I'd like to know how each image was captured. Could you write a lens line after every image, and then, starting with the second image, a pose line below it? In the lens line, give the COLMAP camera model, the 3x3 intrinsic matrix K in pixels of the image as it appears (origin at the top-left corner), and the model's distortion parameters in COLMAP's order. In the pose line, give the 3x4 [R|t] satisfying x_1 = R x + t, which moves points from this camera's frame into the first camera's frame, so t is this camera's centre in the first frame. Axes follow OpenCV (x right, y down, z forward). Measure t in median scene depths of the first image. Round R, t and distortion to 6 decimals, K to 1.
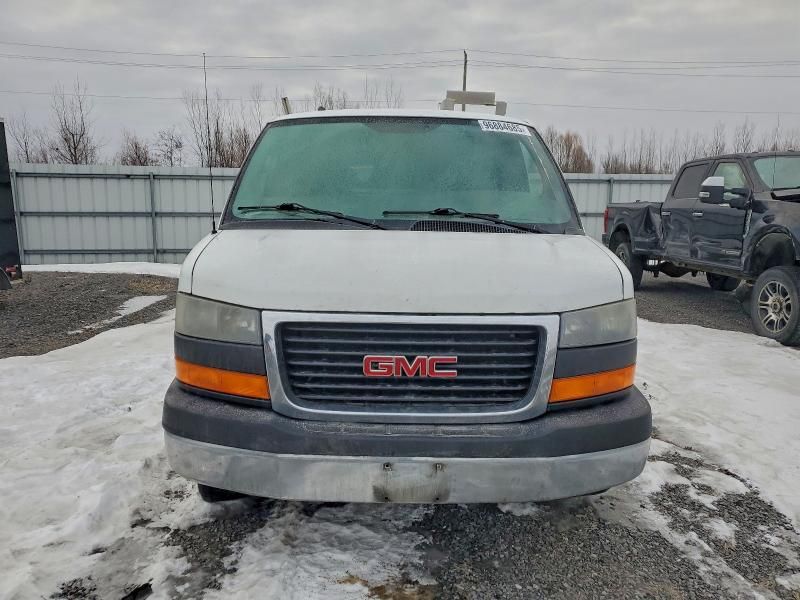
lens RADIAL K [[634.5, 0, 400.0], [0, 634.5, 300.0], [0, 0, 1]] dist [0.000009, -0.000547]
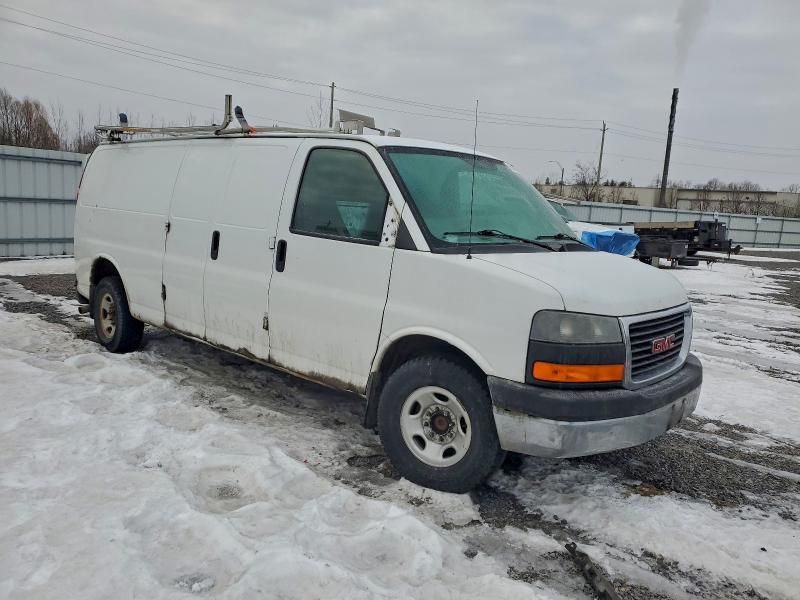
lens RADIAL K [[665.6, 0, 400.0], [0, 665.6, 300.0], [0, 0, 1]] dist [0.004734, 0.000167]
pose [[0.628421, -0.063337, 0.775291, -1.429168], [0.045503, 0.997966, 0.044646, -0.094146], [-0.776542, 0.007222, 0.630025, 0.384871]]
